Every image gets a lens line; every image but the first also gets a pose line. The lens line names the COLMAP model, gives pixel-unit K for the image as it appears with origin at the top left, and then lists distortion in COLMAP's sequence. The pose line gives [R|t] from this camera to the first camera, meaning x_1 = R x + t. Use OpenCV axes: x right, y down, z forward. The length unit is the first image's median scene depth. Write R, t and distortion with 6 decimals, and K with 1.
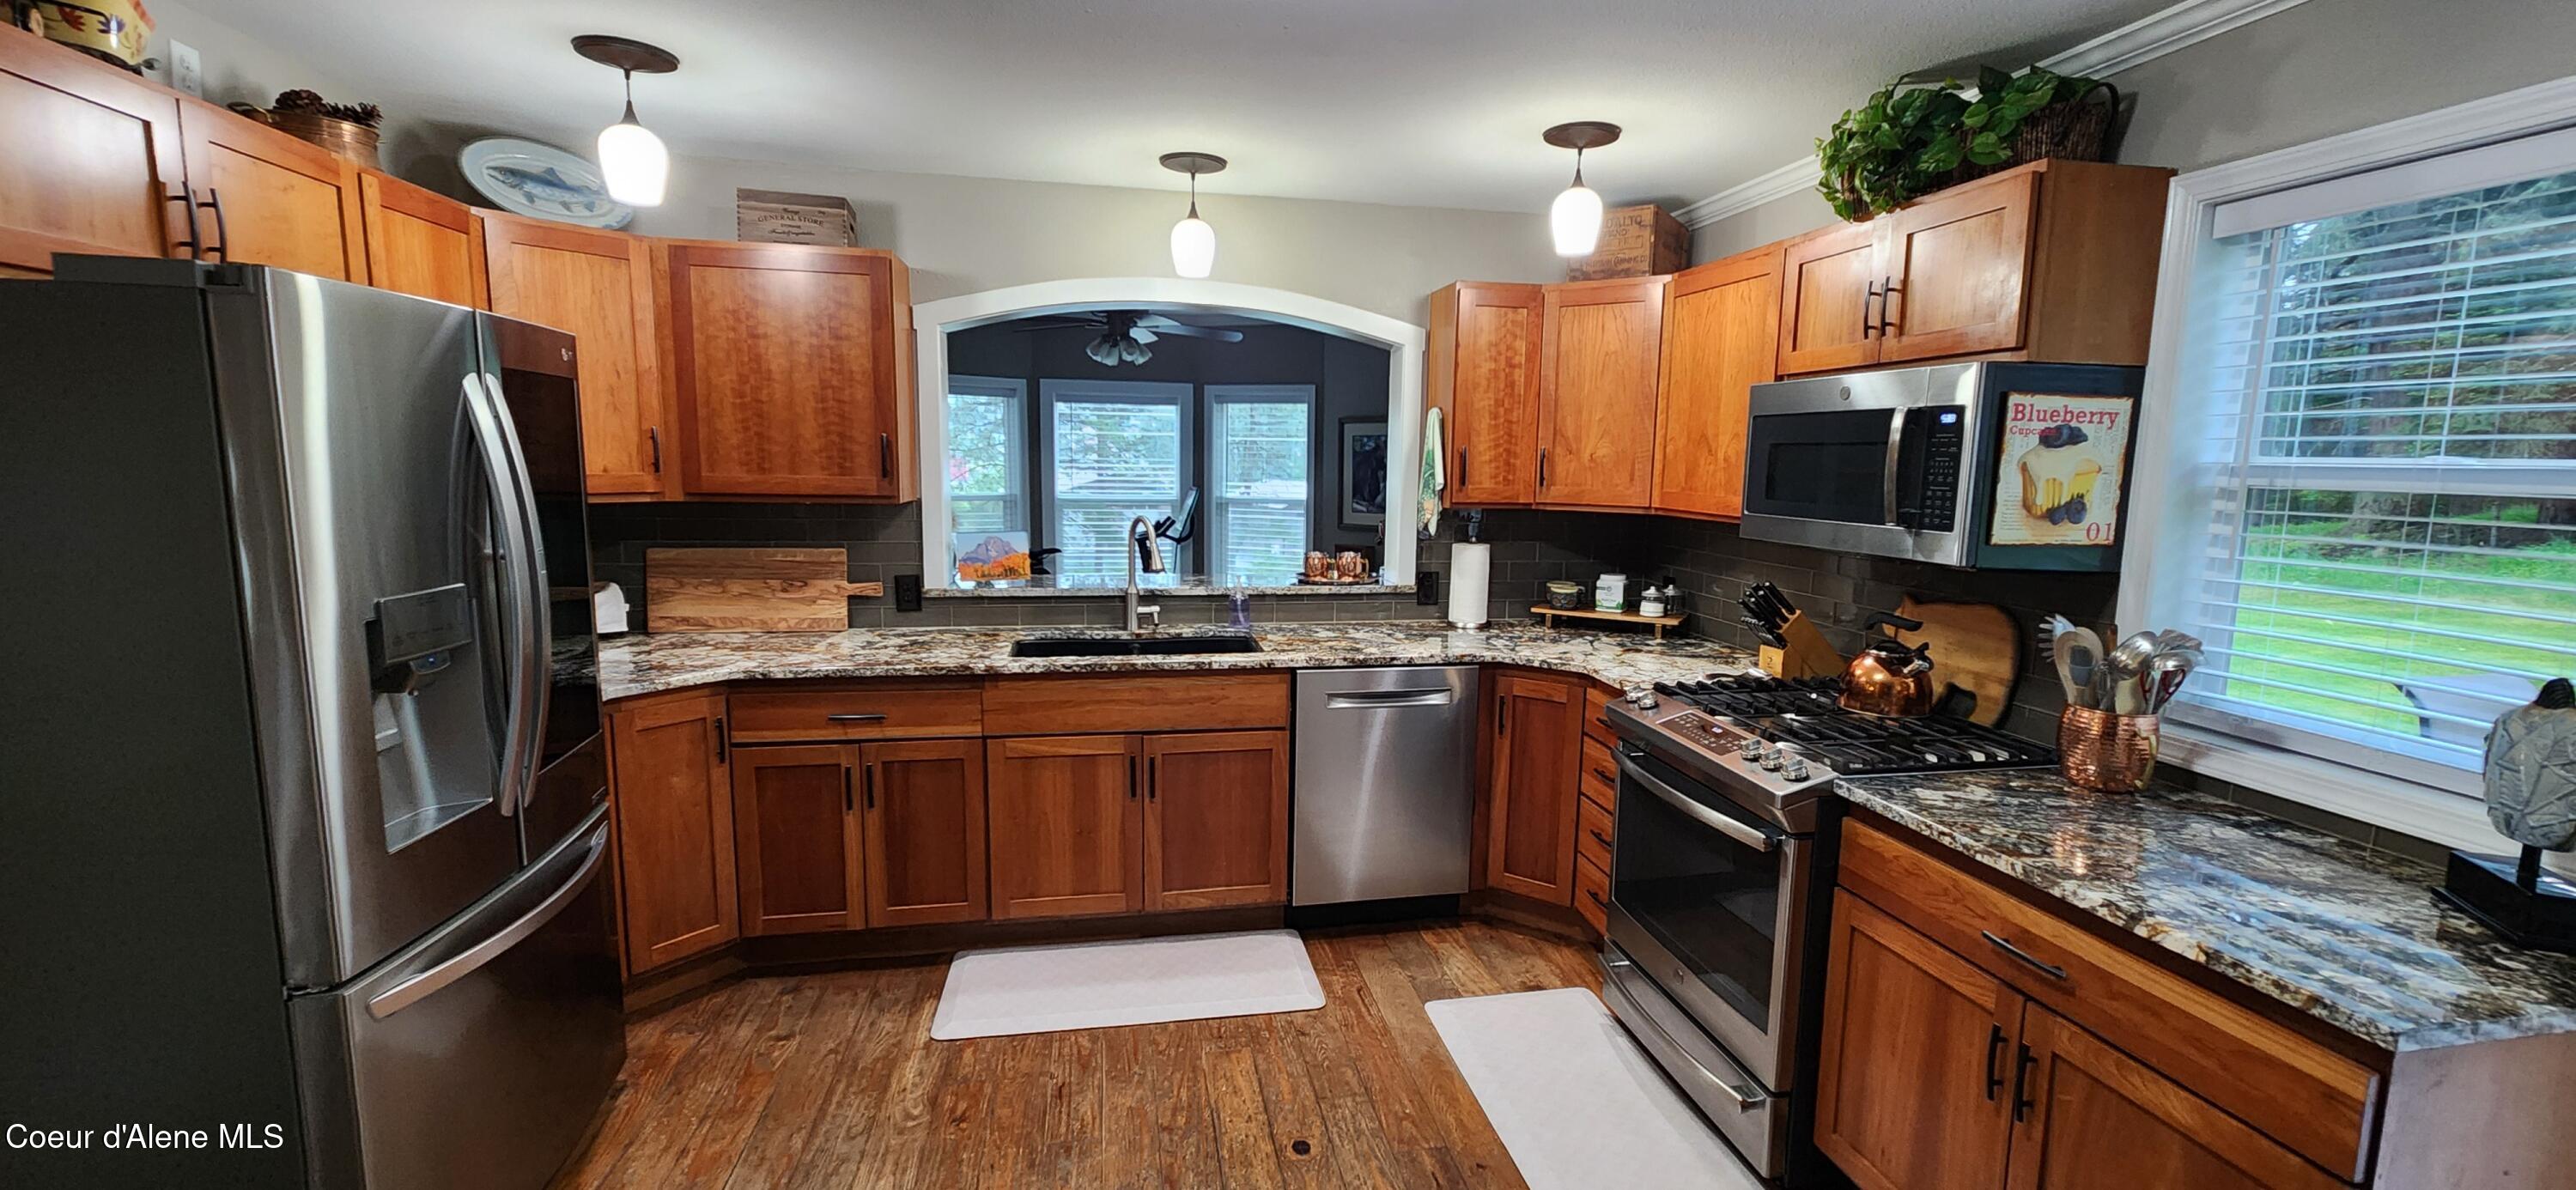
lens RADIAL K [[1044.9, 0, 1288.0], [0, 1044.9, 595.0], [0, 0, 1]] dist [-0.008125, -0.000144]
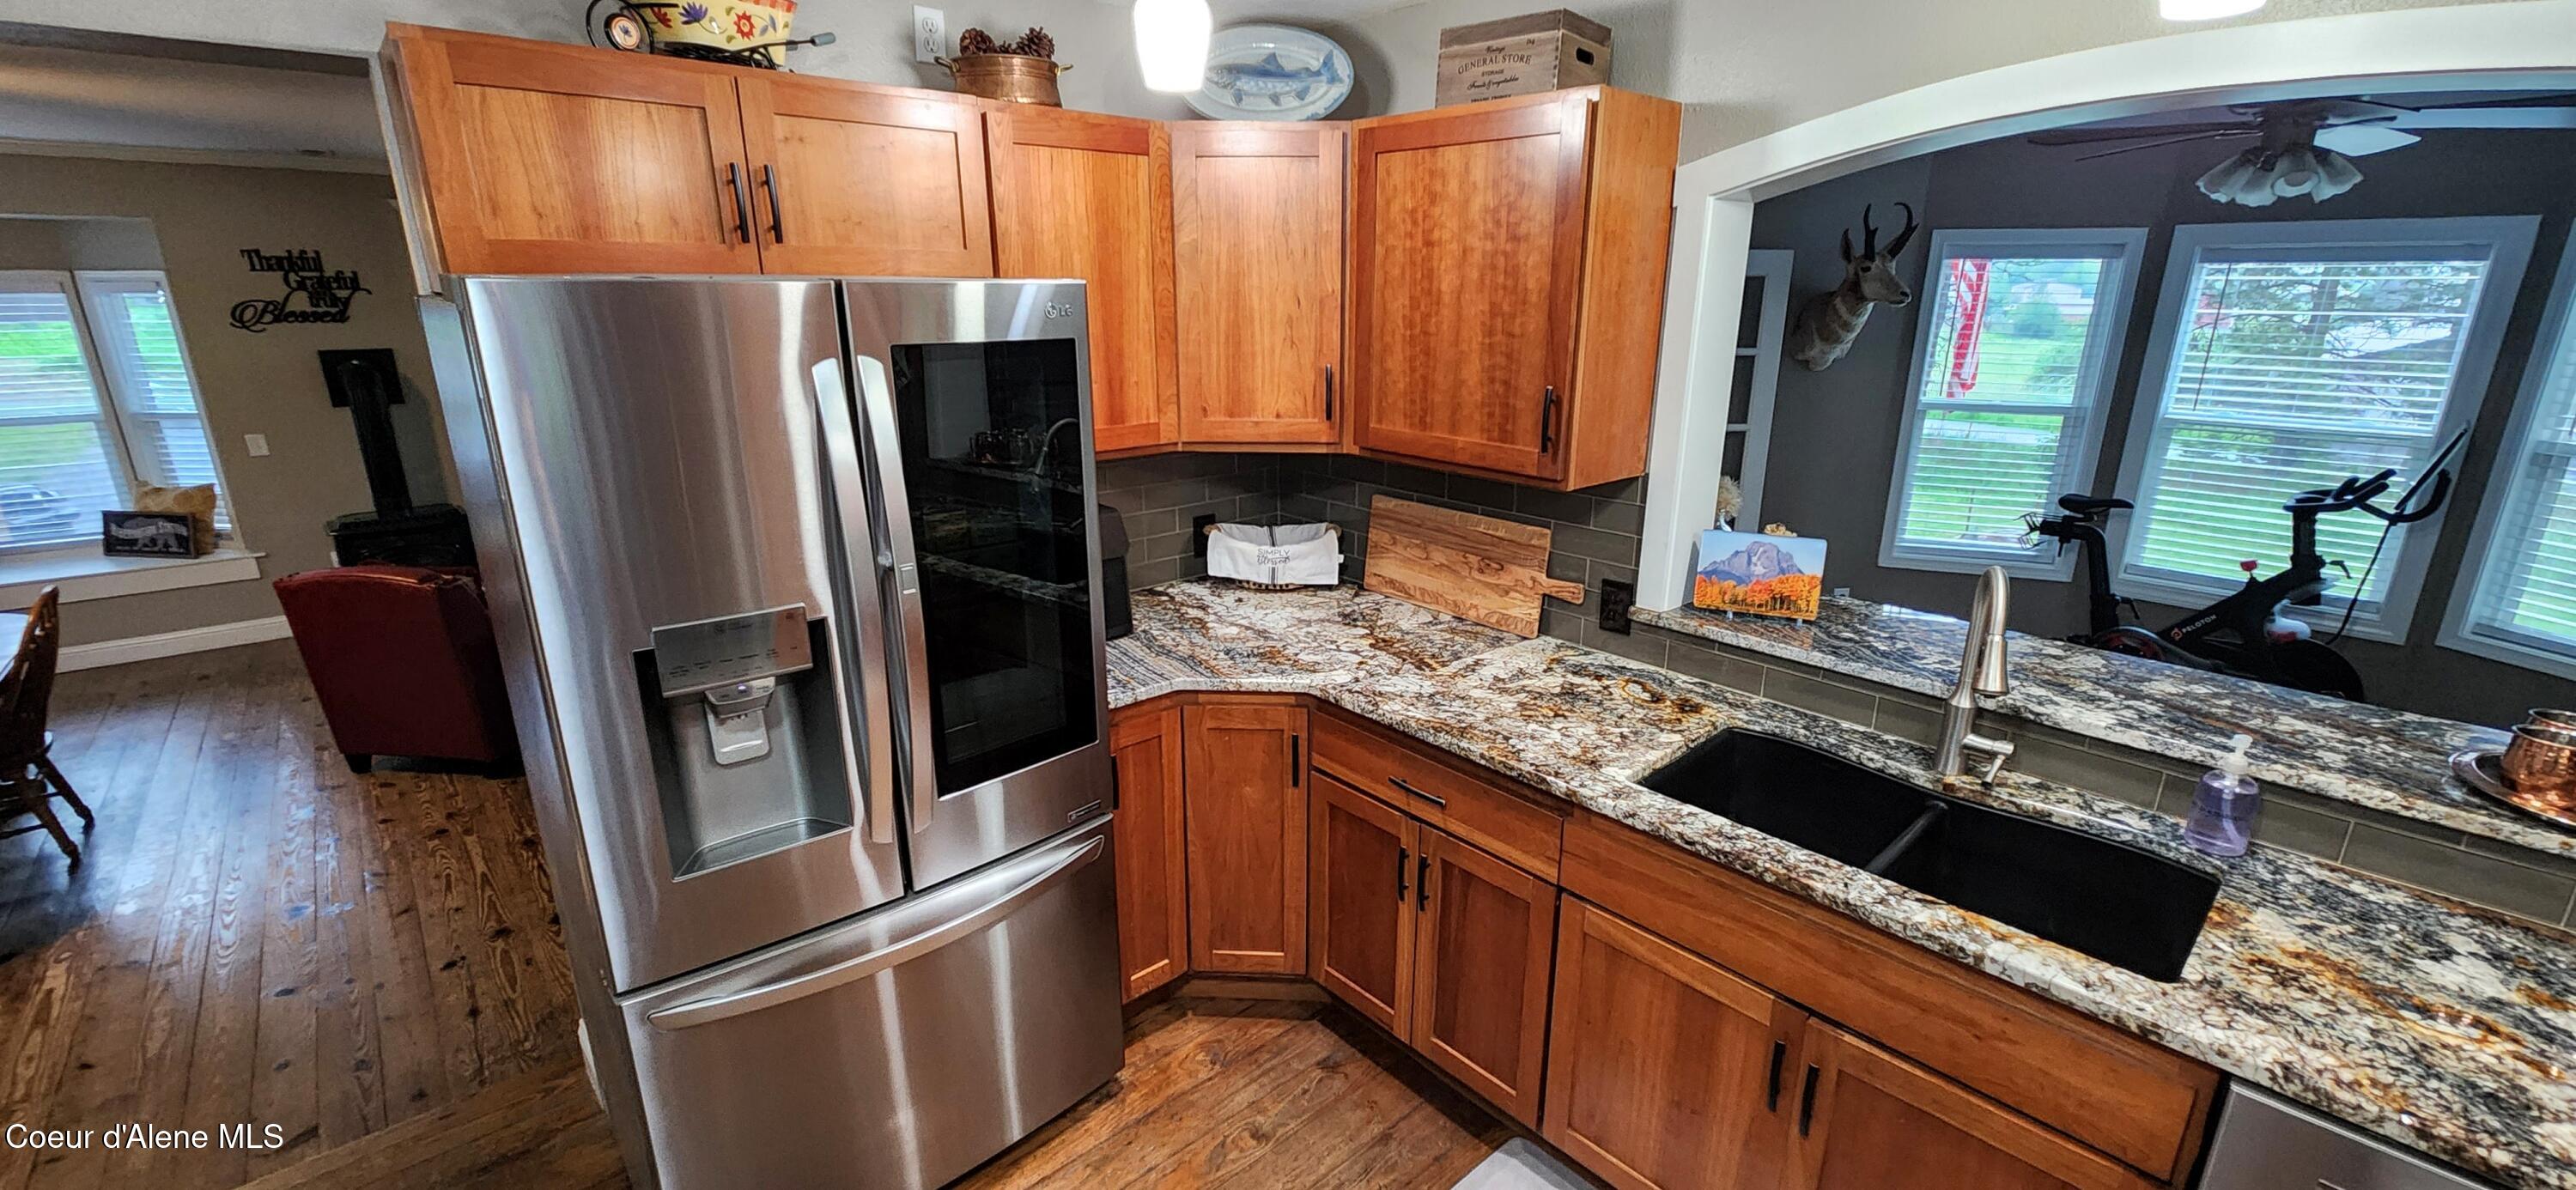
lens RADIAL K [[1036.5, 0, 1303.0], [0, 1036.5, 606.2], [0, 0, 1]] dist [0.000774, 0.000008]
pose [[0.536754, 0.231067, -0.811482, 0.093816], [-0.104741, 0.972578, 0.207658, -0.139171], [0.837212, -0.026465, 0.546238, 0.507736]]
